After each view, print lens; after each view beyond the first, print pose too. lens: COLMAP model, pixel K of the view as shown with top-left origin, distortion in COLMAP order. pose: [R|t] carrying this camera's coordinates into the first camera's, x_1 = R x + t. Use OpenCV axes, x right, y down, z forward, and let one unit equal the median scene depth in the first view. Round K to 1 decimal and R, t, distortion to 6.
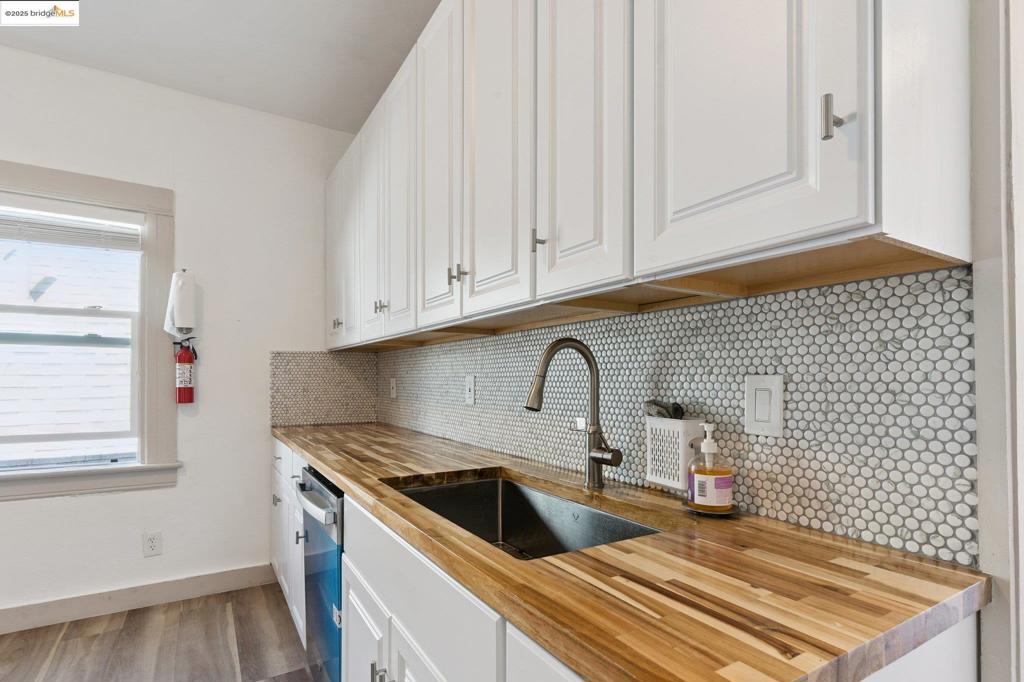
lens RADIAL K [[505.0, 0, 507.9], [0, 505.0, 375.7], [0, 0, 1]] dist [-0.000113, 0.000630]
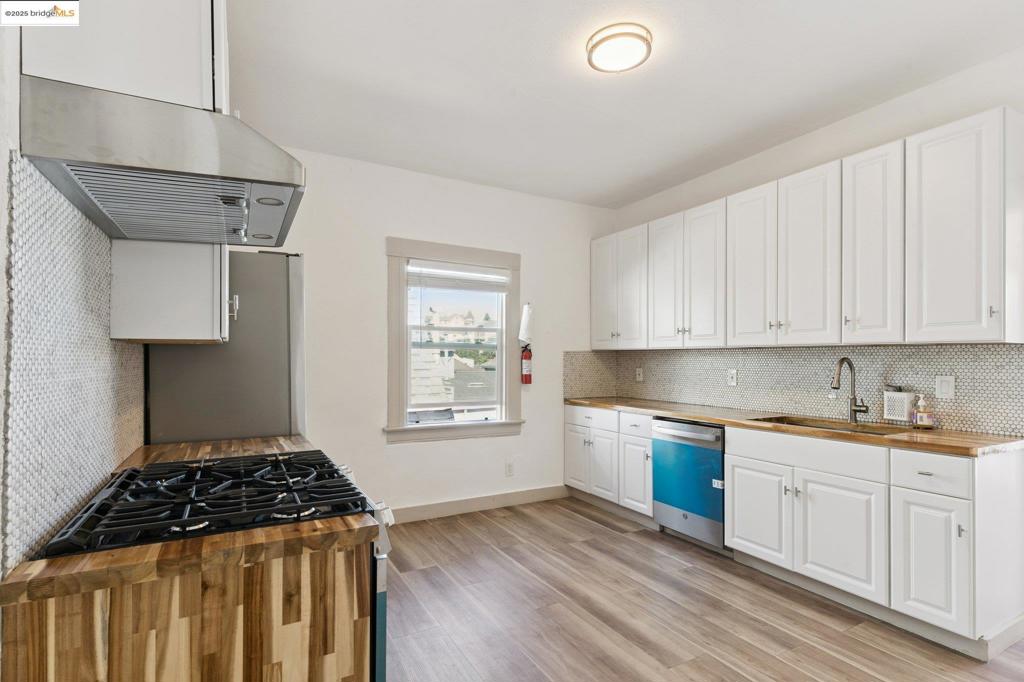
lens RADIAL K [[506.1, 0, 516.6], [0, 506.1, 358.8], [0, 0, 1]] dist [0.000199, -0.000129]
pose [[0.999408, 0.002763, -0.034279, -1.072392], [-0.002541, 0.999976, 0.006507, -0.065485], [0.034296, -0.006416, 0.999391, -1.122100]]
